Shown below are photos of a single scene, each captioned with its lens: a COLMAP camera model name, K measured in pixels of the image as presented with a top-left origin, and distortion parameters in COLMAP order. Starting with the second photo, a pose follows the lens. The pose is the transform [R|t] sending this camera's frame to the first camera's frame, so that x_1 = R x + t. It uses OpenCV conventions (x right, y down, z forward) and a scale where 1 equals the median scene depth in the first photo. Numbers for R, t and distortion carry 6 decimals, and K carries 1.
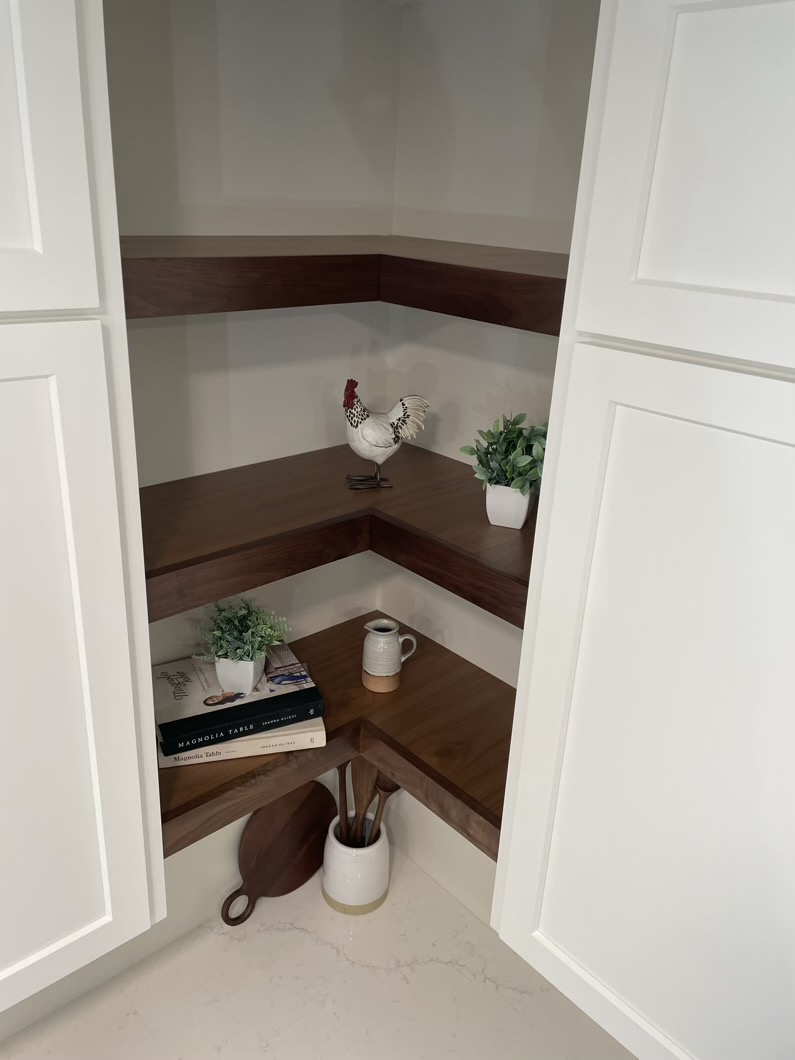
lens RADIAL K [[811.6, 0, 398.5], [0, 811.6, 524.2], [0, 0, 1]] dist [0.093479, -0.130222]
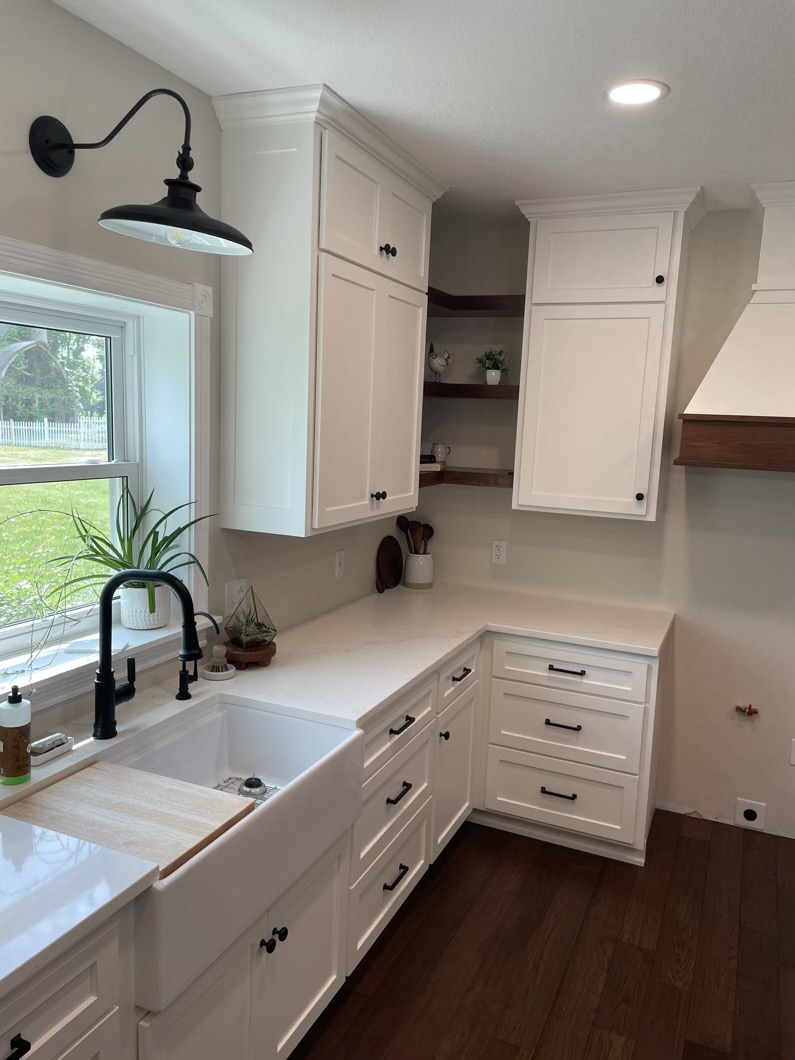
lens RADIAL K [[811.6, 0, 398.5], [0, 811.6, 524.2], [0, 0, 1]] dist [0.093479, -0.130222]
pose [[0.913001, -0.063706, 0.402952, -1.350000], [0.155190, 0.967709, -0.198634, 0.983270], [-0.377286, 0.243887, 0.893406, -1.356314]]
